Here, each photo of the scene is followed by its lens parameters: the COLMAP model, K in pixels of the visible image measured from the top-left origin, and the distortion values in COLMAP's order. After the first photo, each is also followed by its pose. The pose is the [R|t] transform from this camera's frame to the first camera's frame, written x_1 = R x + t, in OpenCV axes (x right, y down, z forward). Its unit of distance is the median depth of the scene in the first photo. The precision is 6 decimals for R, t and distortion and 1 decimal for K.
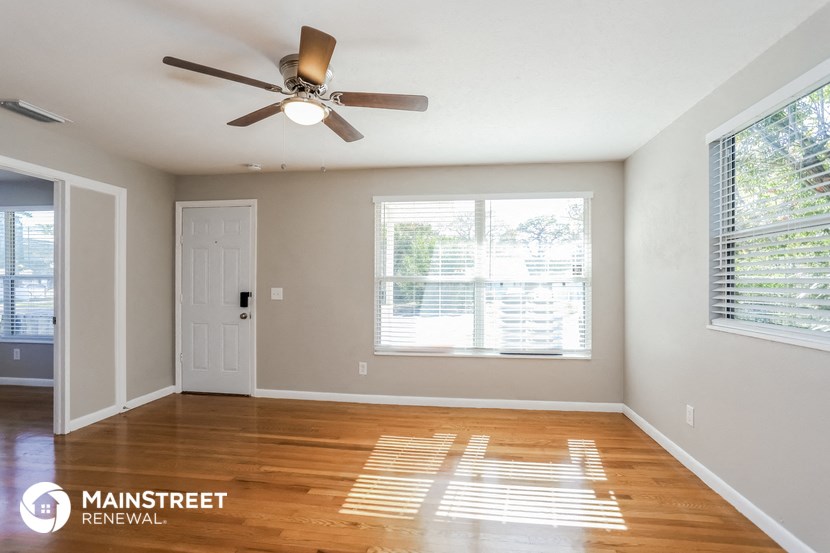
lens RADIAL K [[388.2, 0, 415.0], [0, 388.2, 276.5], [0, 0, 1]] dist [-0.019398, 0.000476]
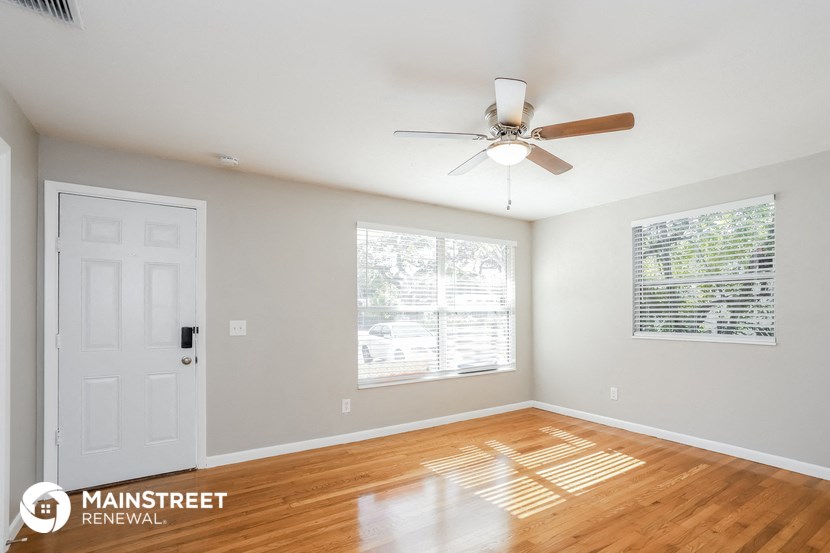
lens RADIAL K [[402.9, 0, 415.1], [0, 402.9, 304.1], [0, 0, 1]] dist [-0.023643, 0.000152]
pose [[0.762475, 0.006360, 0.646986, -0.672877], [-0.003589, 0.999978, -0.005600, 0.000203], [-0.647008, 0.001948, 0.762481, 0.177926]]
